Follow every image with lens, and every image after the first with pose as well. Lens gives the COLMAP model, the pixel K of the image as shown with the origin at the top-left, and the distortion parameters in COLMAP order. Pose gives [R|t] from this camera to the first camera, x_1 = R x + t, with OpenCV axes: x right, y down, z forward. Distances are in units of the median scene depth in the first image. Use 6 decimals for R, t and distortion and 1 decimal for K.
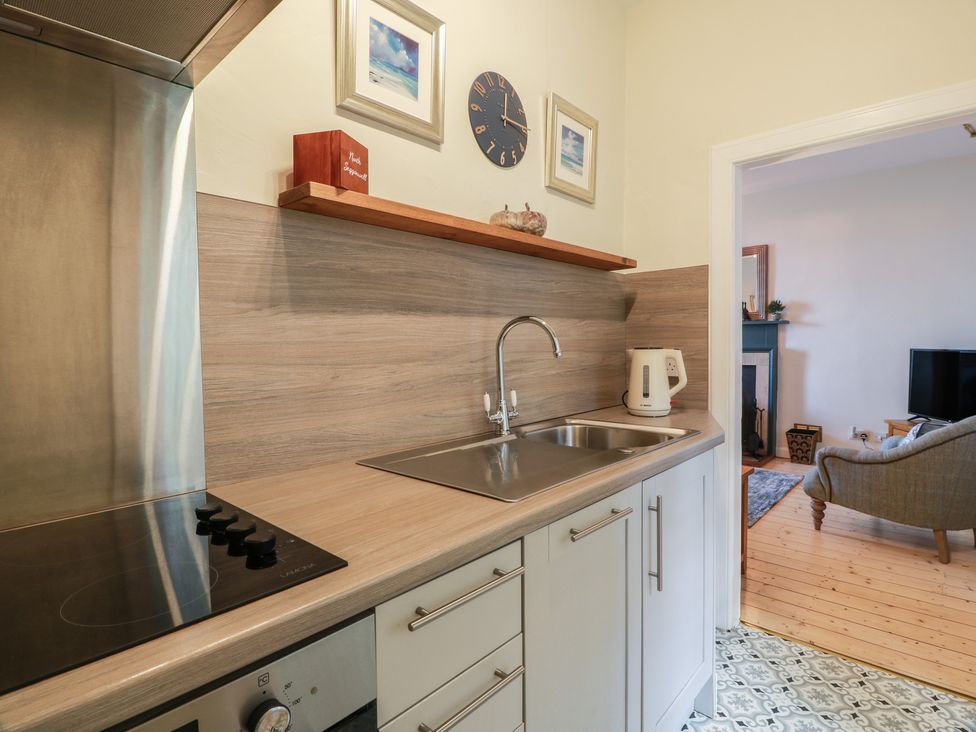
lens RADIAL K [[510.5, 0, 488.1], [0, 510.5, 361.4], [0, 0, 1]] dist [0.004829, -0.014130]
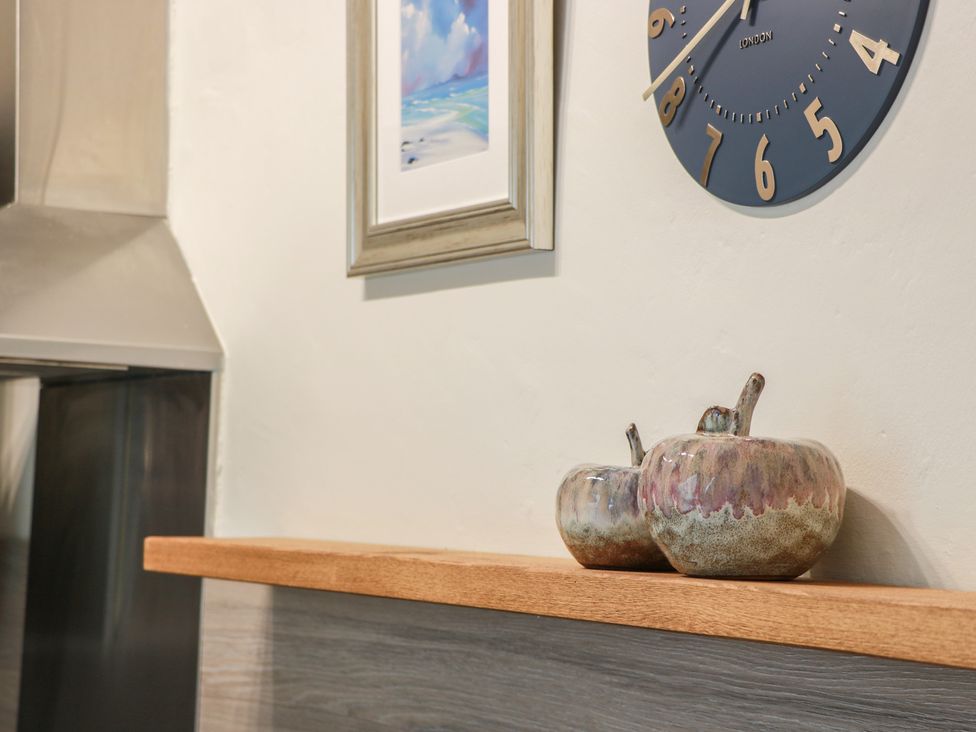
lens RADIAL K [[2137.6, 0, 488.0], [0, 2137.6, 366.0], [0, 0, 1]] dist [0.235479, 0.108764]
pose [[-0.315280, -0.050063, -0.947677, 1.008255], [-0.061767, 0.997573, -0.032150, -0.333731], [0.946986, 0.048399, -0.317607, 1.365468]]
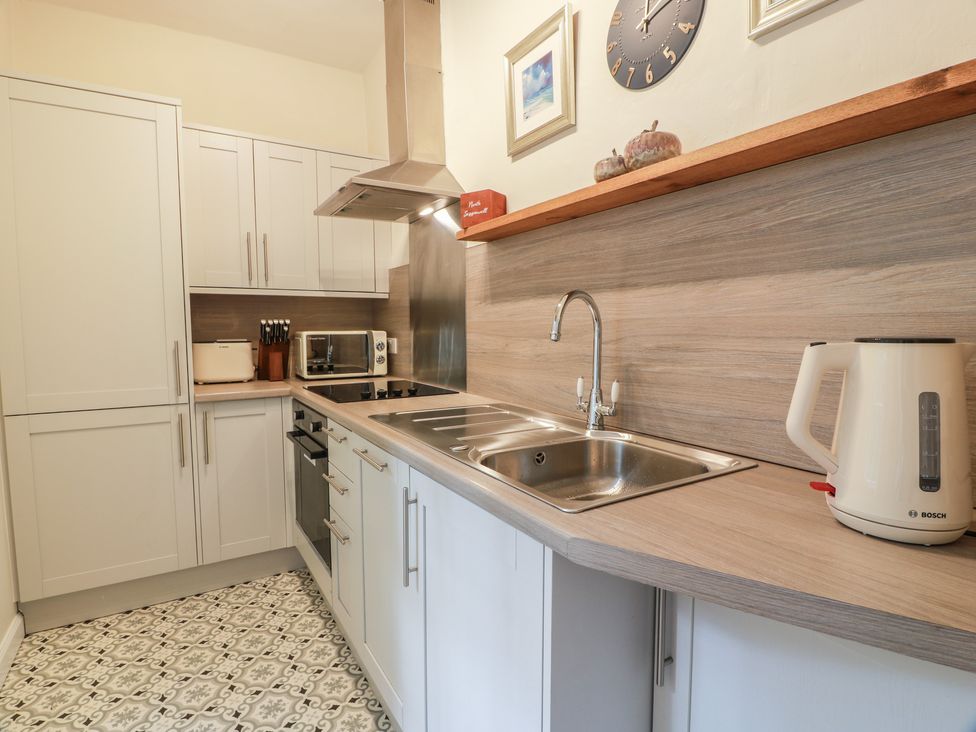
lens RADIAL K [[510.5, 0, 488.1], [0, 510.5, 361.4], [0, 0, 1]] dist [0.004829, -0.014130]
pose [[-0.282755, 0.088992, -0.955055, 0.984733], [-0.017482, 0.995043, 0.097894, -0.056823], [0.959033, 0.044377, -0.279798, 1.168551]]
